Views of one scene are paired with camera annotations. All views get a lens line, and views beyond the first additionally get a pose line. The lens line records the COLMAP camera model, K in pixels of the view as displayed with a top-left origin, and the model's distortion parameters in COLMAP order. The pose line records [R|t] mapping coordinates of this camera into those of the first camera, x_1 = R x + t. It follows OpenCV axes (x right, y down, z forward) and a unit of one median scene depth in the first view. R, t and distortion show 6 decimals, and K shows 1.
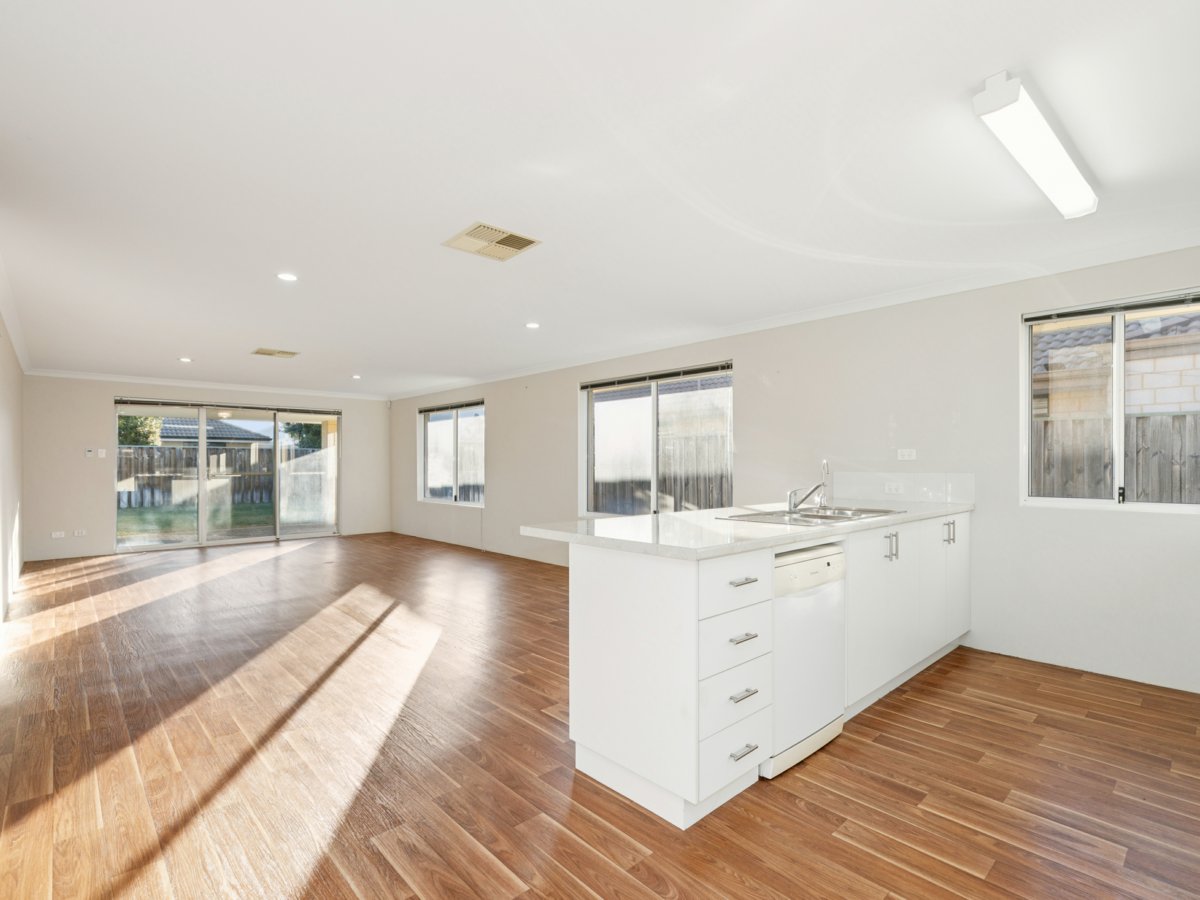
lens RADIAL K [[584.1, 0, 600.6], [0, 584.1, 467.0], [0, 0, 1]] dist [-0.002076, -0.000509]
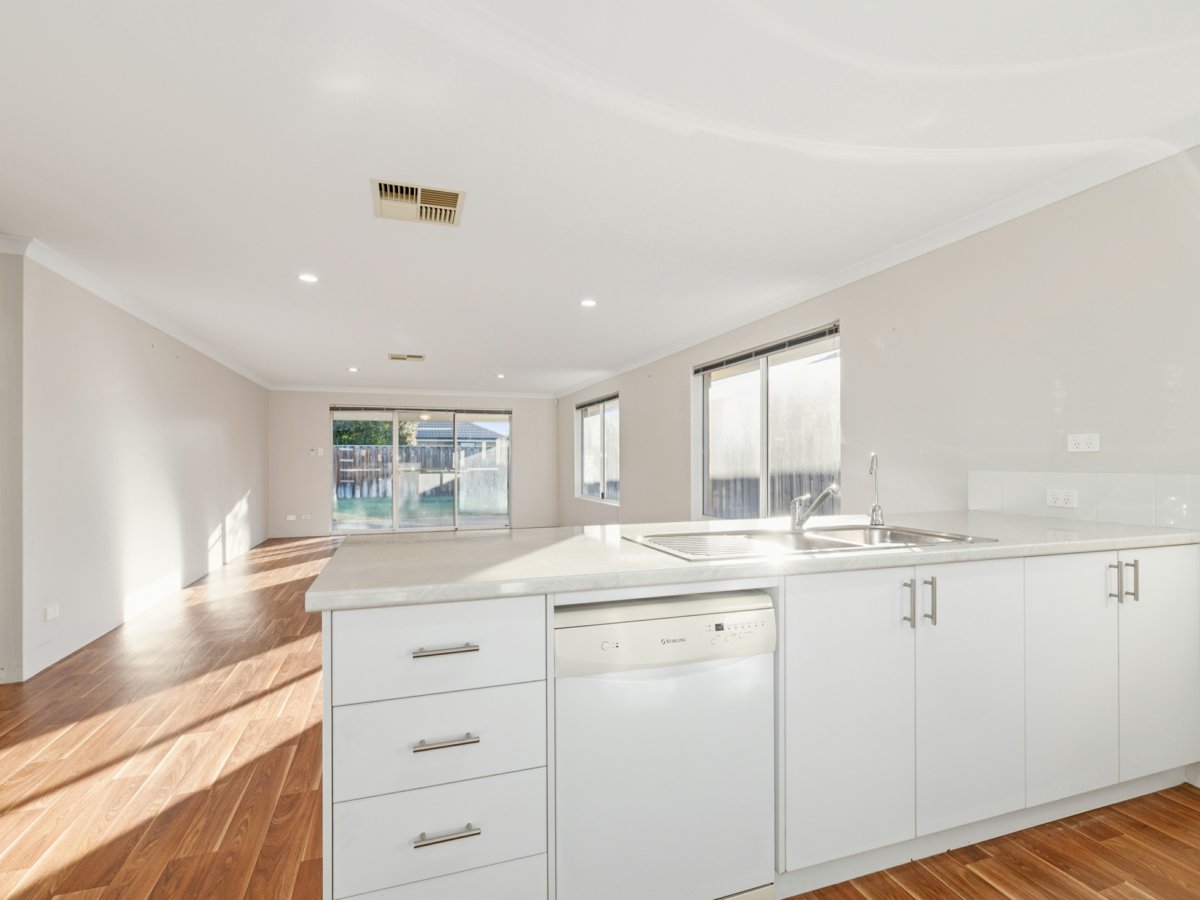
lens RADIAL K [[582.7, 0, 600.2], [0, 582.7, 457.2], [0, 0, 1]] dist [0.000743, -0.000063]
pose [[0.912976, -0.004063, -0.407993, 0.169722], [-0.000015, 0.999950, -0.009992, -0.000209], [0.408014, 0.009129, 0.912930, 0.132500]]
